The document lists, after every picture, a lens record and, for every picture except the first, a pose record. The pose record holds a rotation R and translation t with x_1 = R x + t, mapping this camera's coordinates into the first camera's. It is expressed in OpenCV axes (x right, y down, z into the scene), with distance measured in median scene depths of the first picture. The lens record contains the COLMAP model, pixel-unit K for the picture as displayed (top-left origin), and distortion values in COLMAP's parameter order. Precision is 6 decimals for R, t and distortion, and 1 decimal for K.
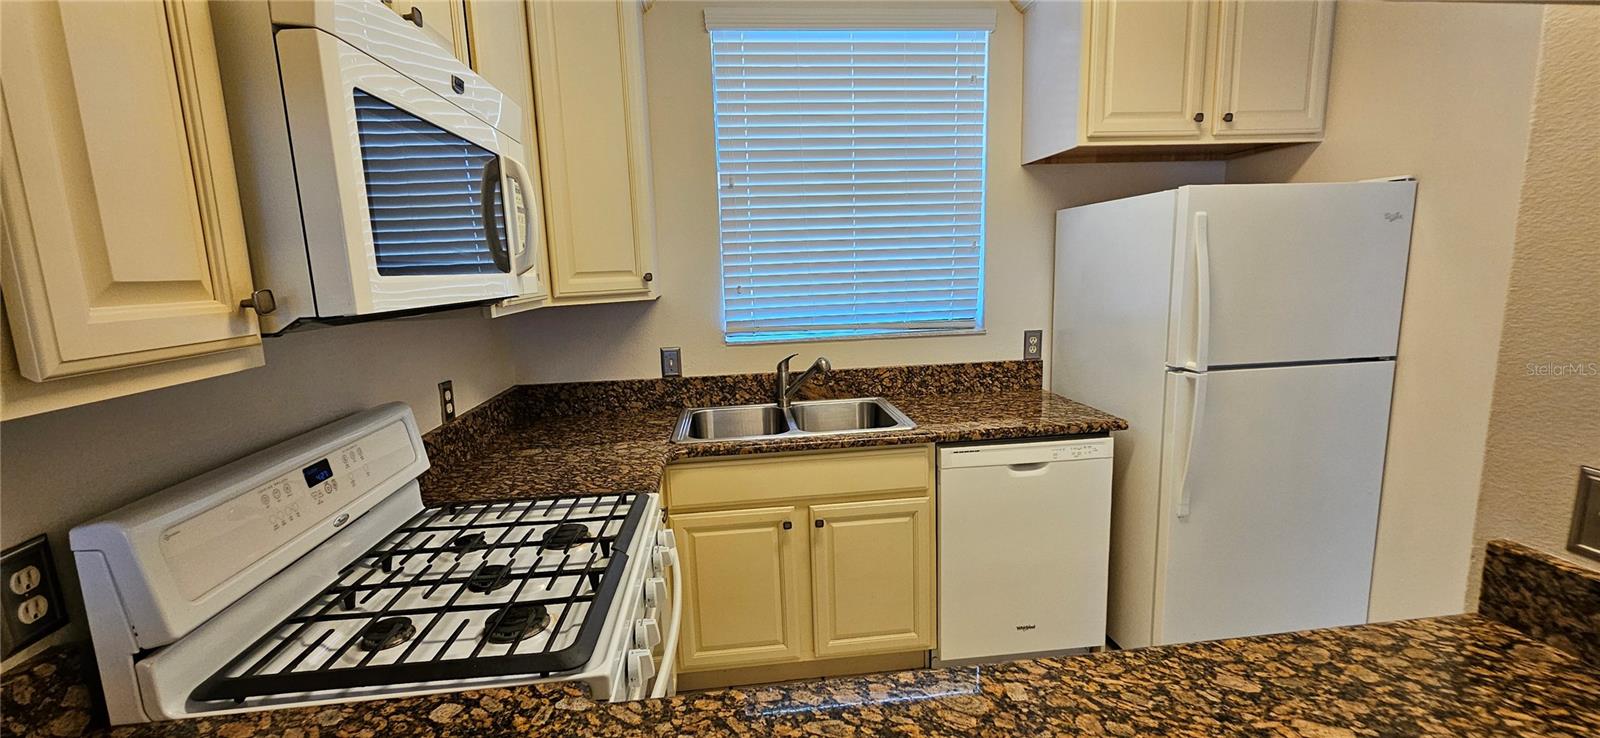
lens RADIAL K [[658.1, 0, 795.9], [0, 658.1, 371.9], [0, 0, 1]] dist [0.001681, -0.000103]
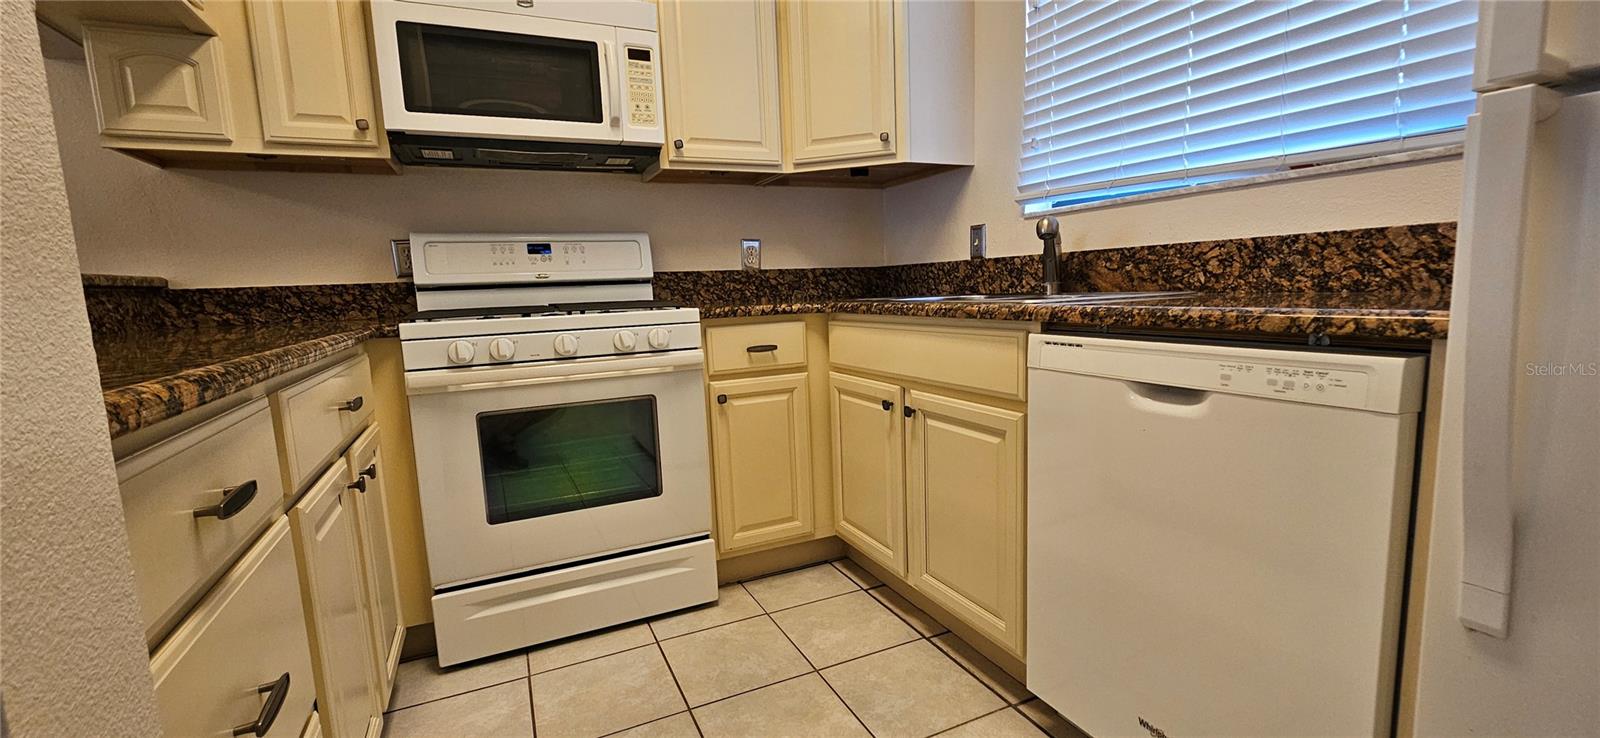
lens RADIAL K [[658.1, 0, 793.2], [0, 658.1, 367.5], [0, 0, 1]] dist [0.001681, -0.000103]
pose [[0.327910, 0.140605, -0.934187, 0.589029], [-0.123395, 0.986765, 0.105206, 0.090761], [0.936616, 0.080776, 0.340920, 0.485547]]
